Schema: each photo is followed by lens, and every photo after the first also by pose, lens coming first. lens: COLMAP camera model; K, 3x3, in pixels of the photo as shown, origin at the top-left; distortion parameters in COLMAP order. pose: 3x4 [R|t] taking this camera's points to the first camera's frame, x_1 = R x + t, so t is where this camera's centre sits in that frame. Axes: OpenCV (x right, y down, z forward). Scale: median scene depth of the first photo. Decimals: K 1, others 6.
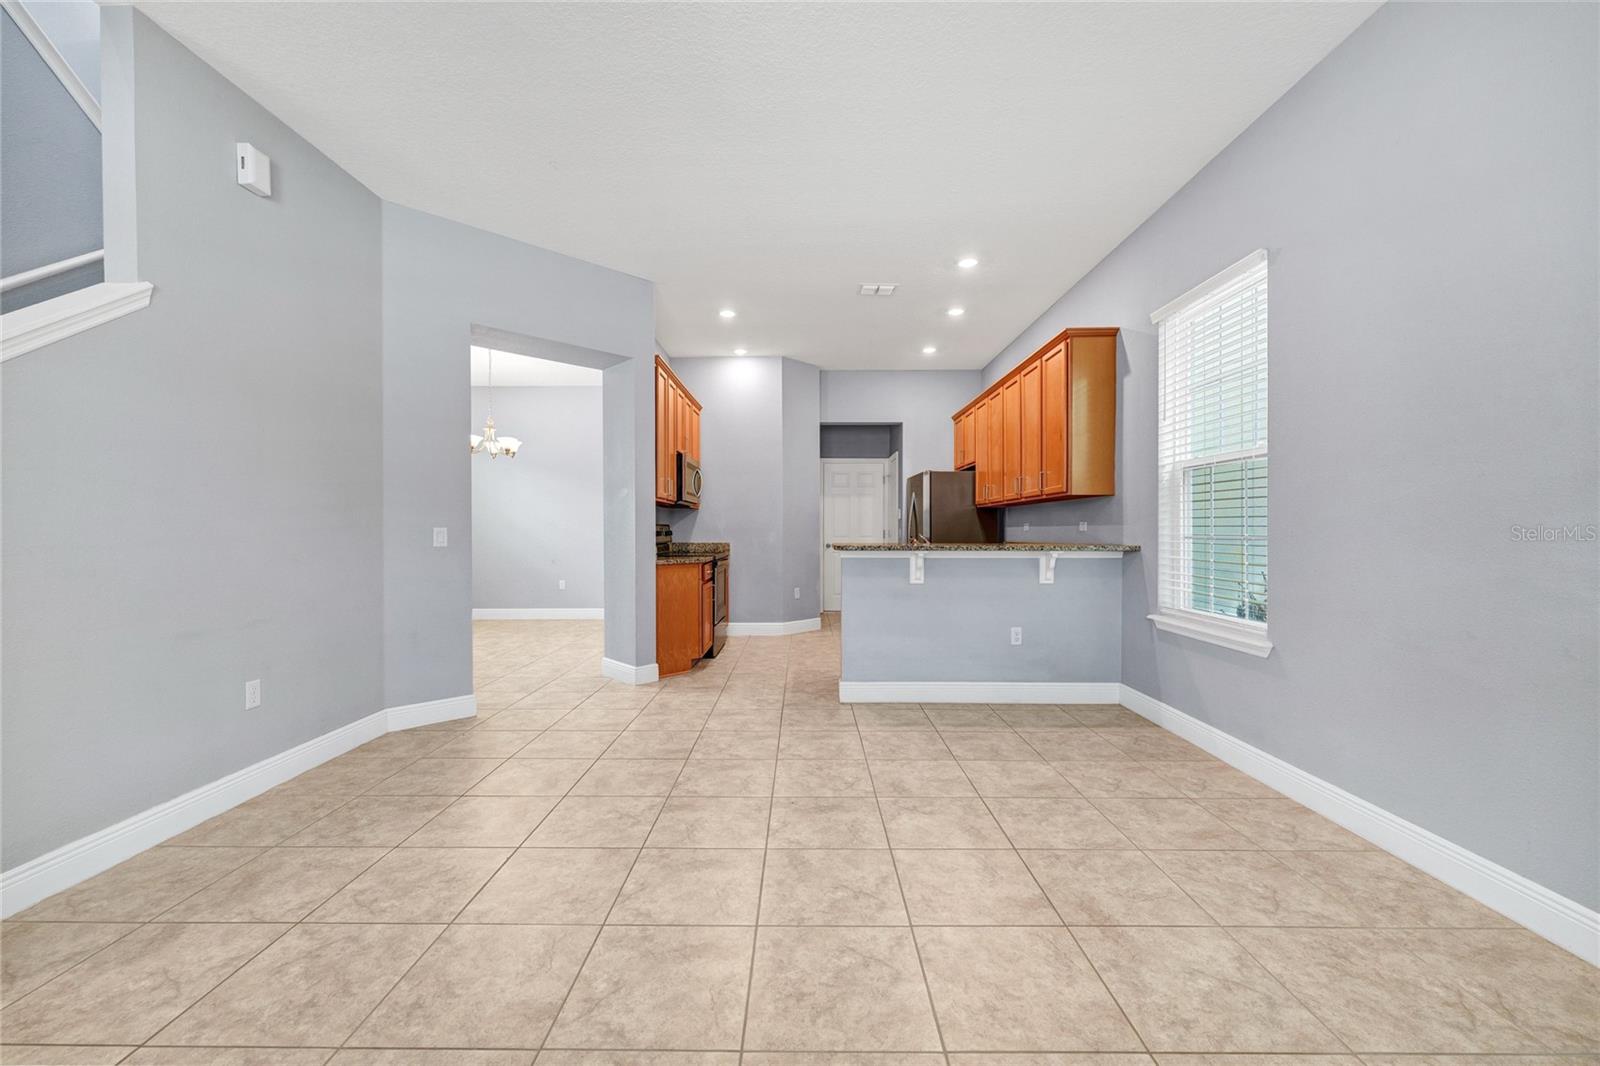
lens RADIAL K [[683.7, 0, 769.8], [0, 683.7, 533.9], [0, 0, 1]] dist [0.000217, -0.000194]
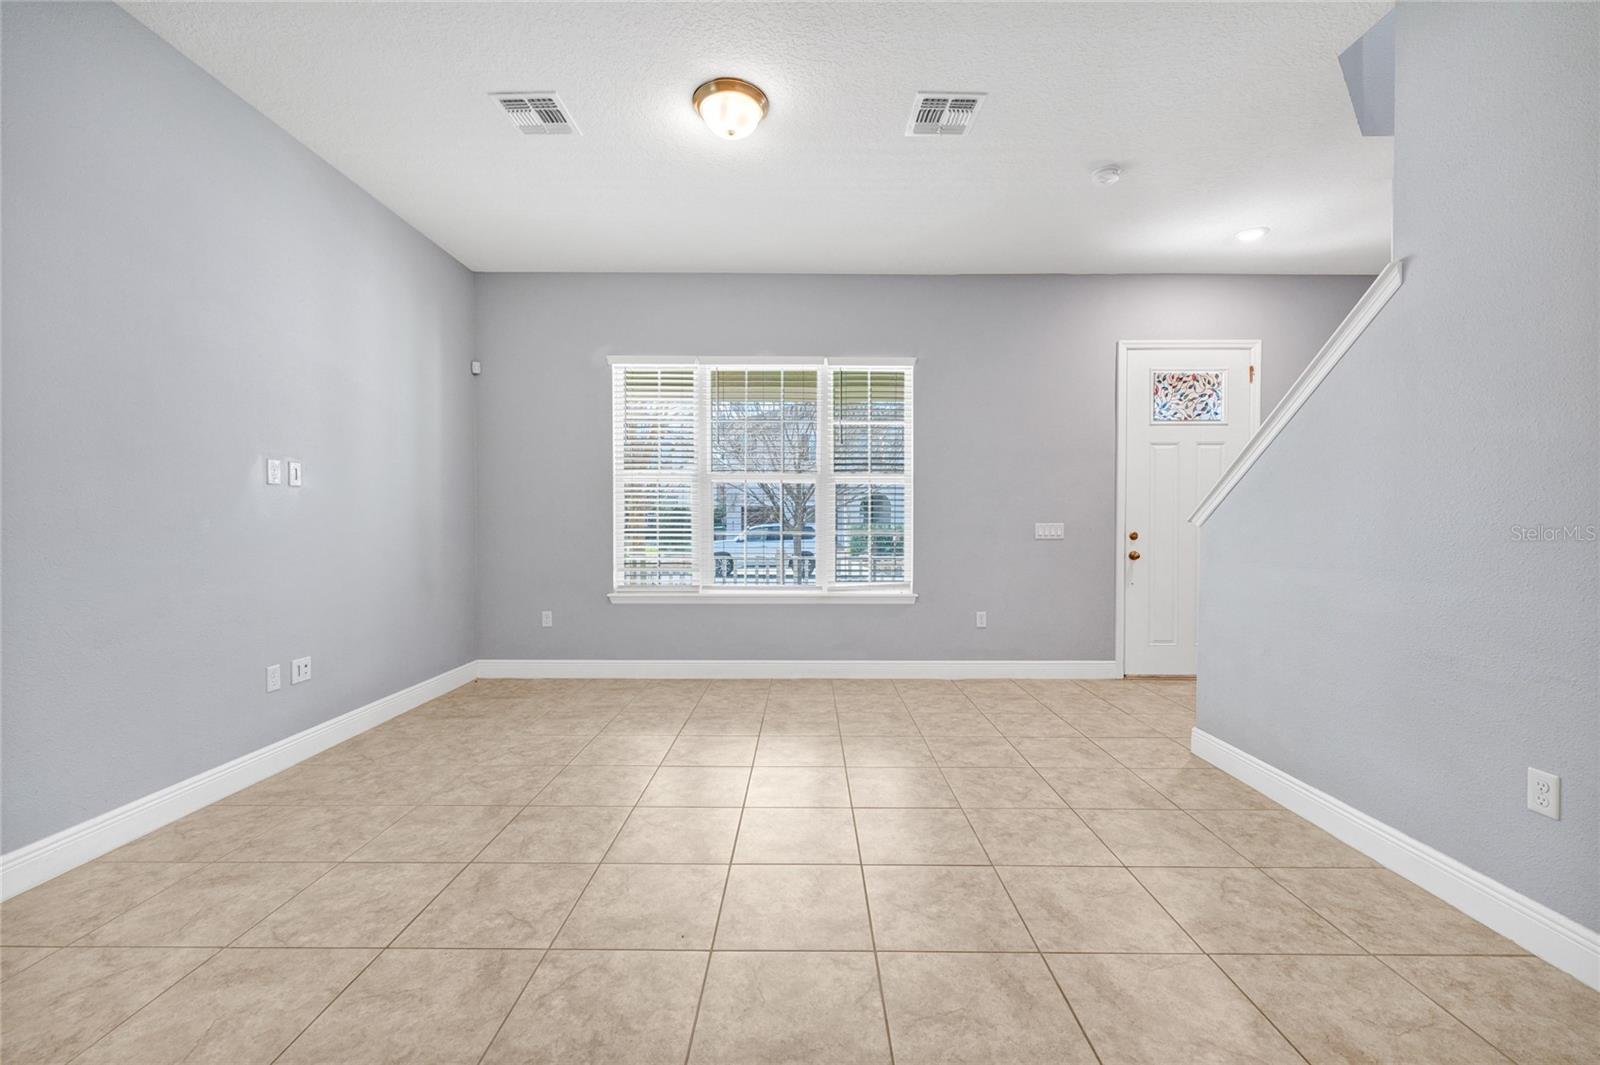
lens RADIAL K [[652.0, 0, 783.9], [0, 652.0, 533.0], [0, 0, 1]] dist [-0.000734, -0.000165]
pose [[-0.999804, 0.001209, -0.019780, -0.035139], [0.000808, 0.999794, 0.020272, -0.010389], [0.019800, 0.020252, -0.999599, 1.068070]]
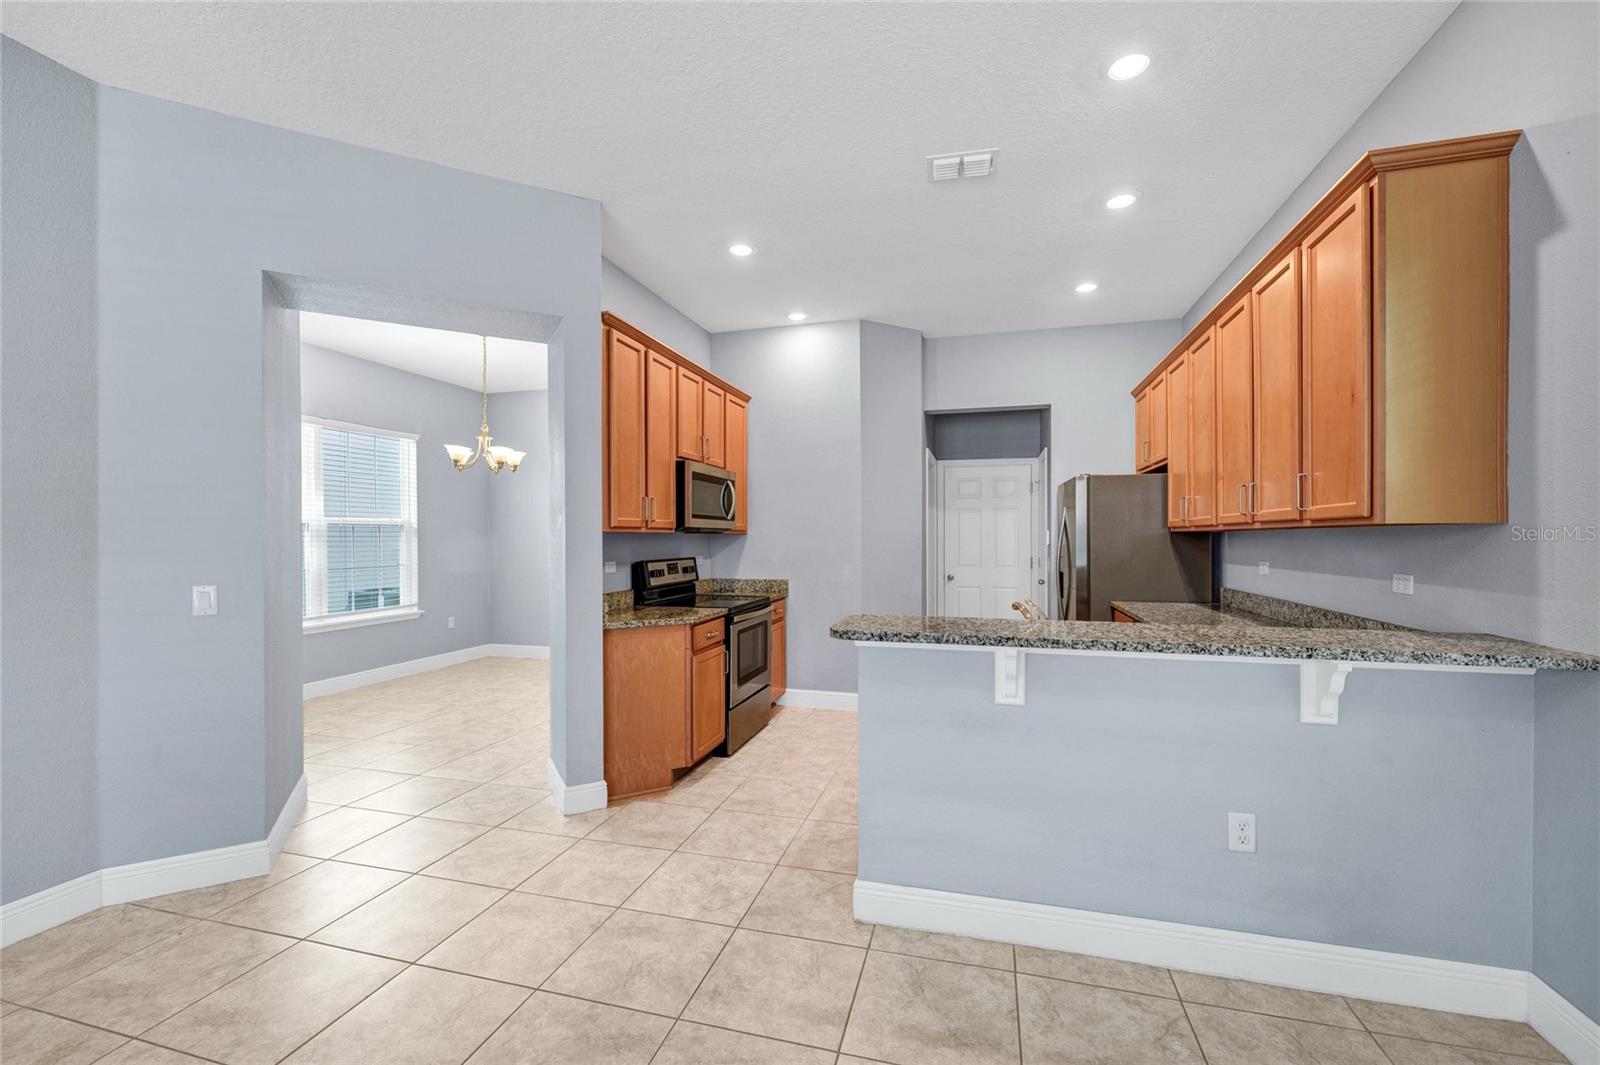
lens RADIAL K [[670.7, 0, 757.2], [0, 670.7, 534.4], [0, 0, 1]] dist [0.028492, -0.011859]
pose [[0.959729, 0.000190, -0.280928, 0.176721], [-0.002491, 0.999966, -0.007831, -0.046974], [0.280918, 0.008215, 0.959697, 0.467901]]
